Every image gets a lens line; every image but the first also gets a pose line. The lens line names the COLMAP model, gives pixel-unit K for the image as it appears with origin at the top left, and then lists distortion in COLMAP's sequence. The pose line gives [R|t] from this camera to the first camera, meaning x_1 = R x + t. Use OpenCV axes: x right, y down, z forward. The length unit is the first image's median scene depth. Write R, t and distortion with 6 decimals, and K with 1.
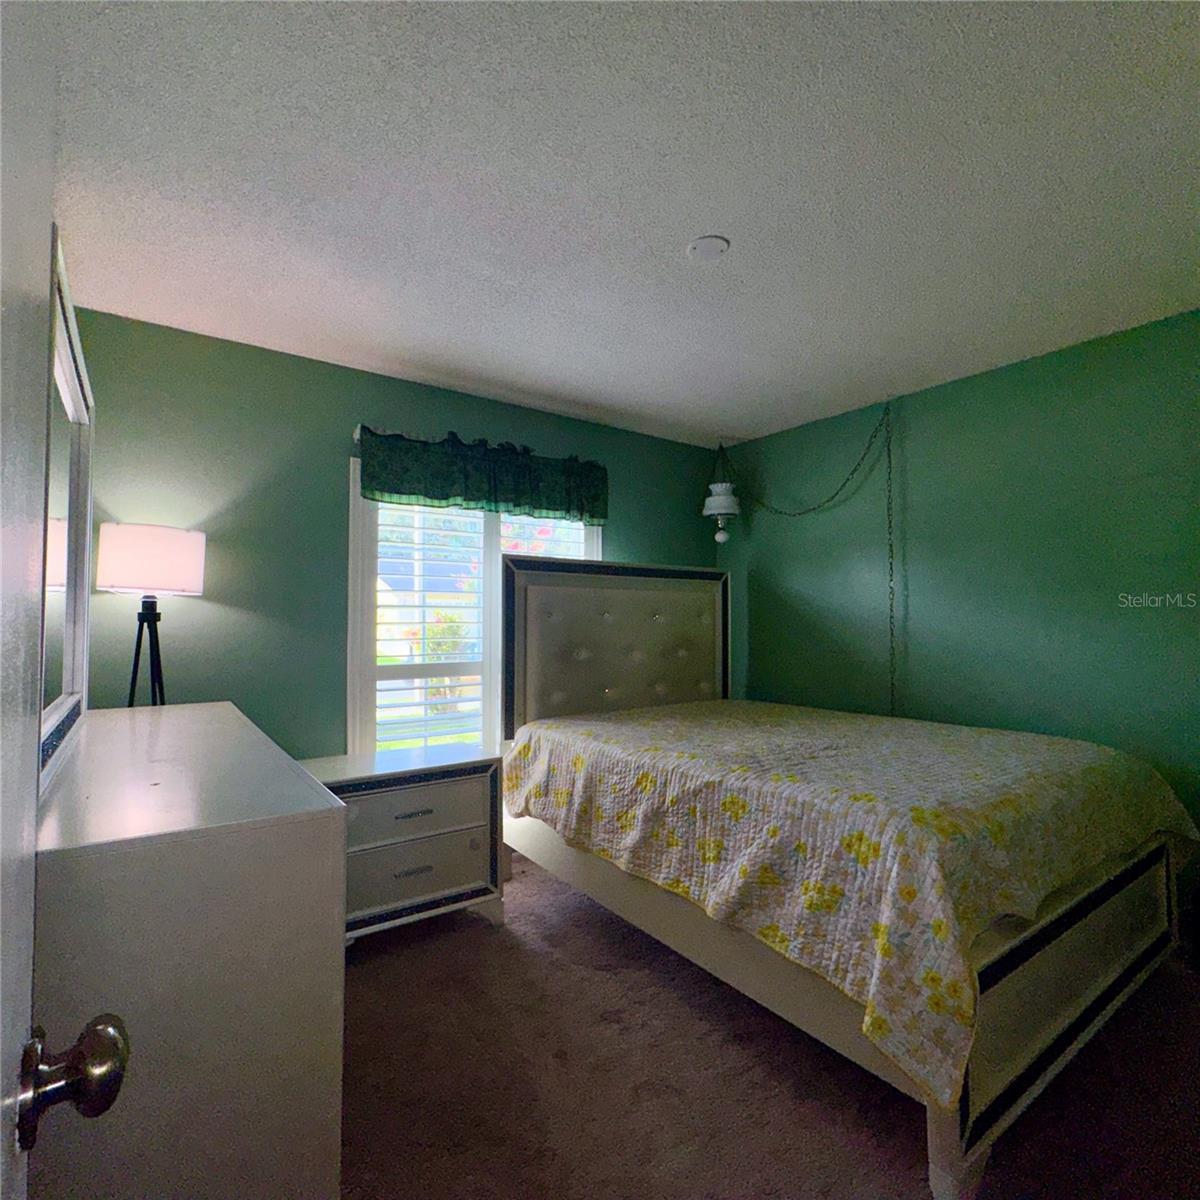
lens RADIAL K [[638.6, 0, 606.9], [0, 638.6, 598.2], [0, 0, 1]] dist [-0.000922, -0.000322]
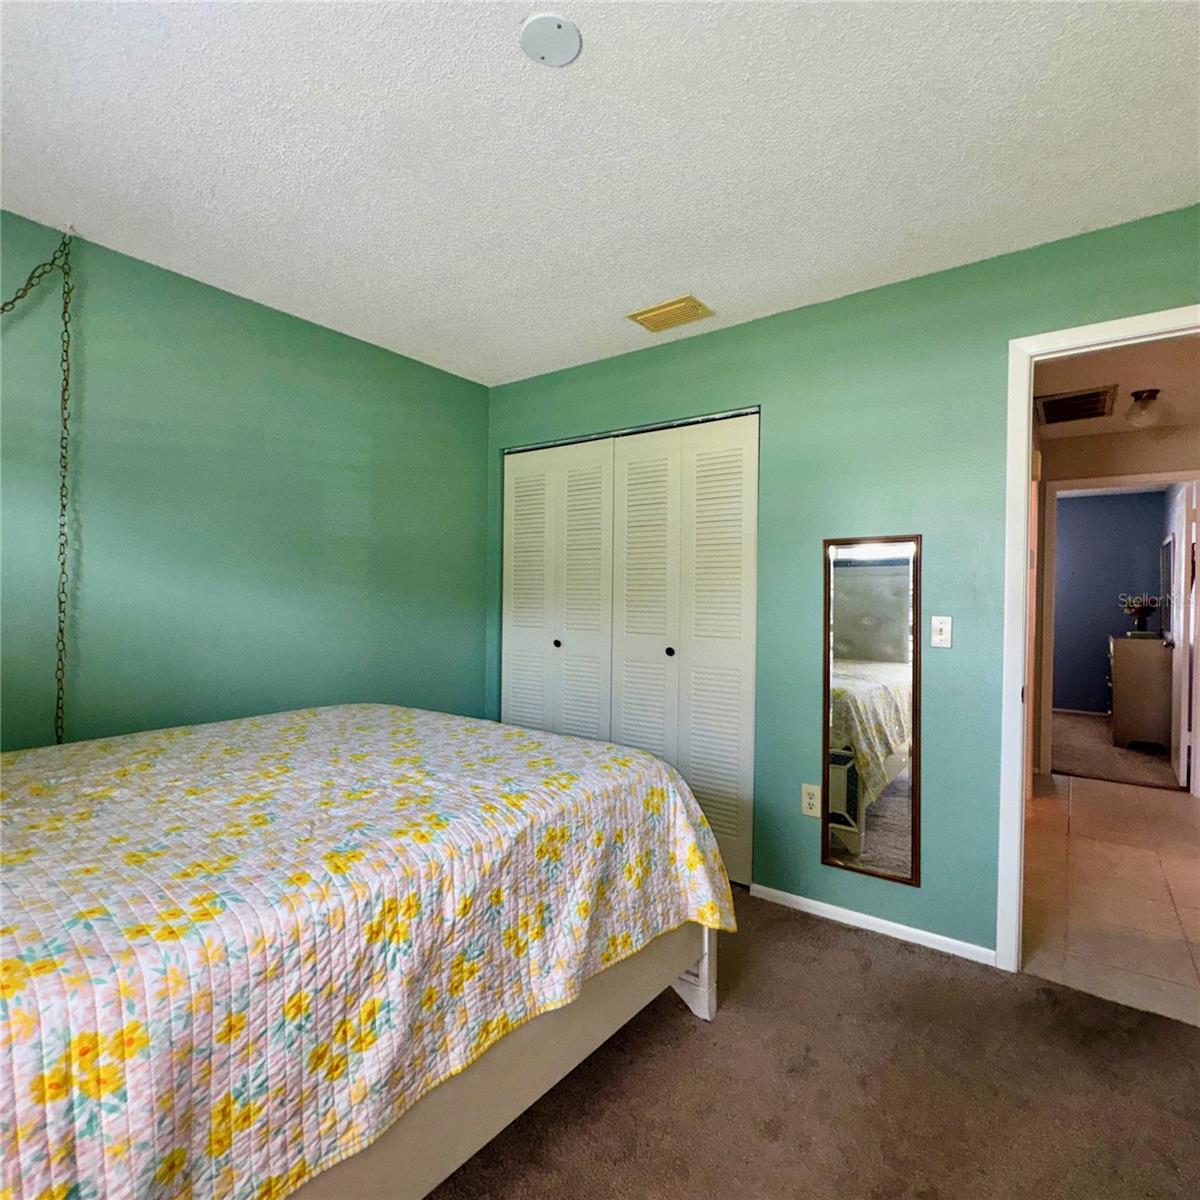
lens RADIAL K [[638.6, 0, 606.9], [0, 638.6, 598.2], [0, 0, 1]] dist [-0.000922, -0.000322]
pose [[-0.283683, -0.003977, 0.958910, -0.475990], [-0.050884, 0.998645, -0.010911, 0.039728], [-0.957567, -0.051888, -0.283501, 1.039915]]
